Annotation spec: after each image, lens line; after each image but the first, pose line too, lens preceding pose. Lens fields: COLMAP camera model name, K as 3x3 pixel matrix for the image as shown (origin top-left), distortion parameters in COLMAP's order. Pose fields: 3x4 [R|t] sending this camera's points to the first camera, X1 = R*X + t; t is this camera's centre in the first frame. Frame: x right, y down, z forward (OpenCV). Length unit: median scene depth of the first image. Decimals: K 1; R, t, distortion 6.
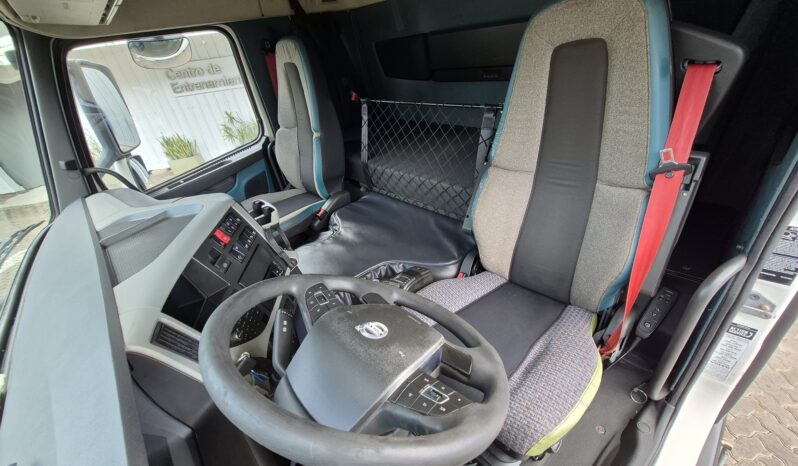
lens RADIAL K [[288.4, 0, 399.0], [0, 288.4, 233.0], [0, 0, 1]] dist [-0.000919, -0.000174]
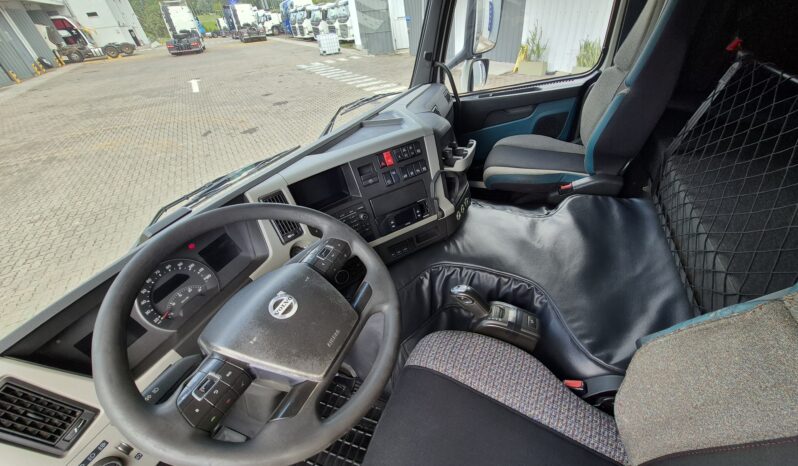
lens RADIAL K [[288.4, 0, 399.0], [0, 288.4, 233.0], [0, 0, 1]] dist [-0.000919, -0.000174]
pose [[0.438051, 0.623194, -0.647873, 0.157262], [-0.454088, 0.775392, 0.438830, -0.133510], [0.775832, 0.101962, 0.622646, 0.171204]]
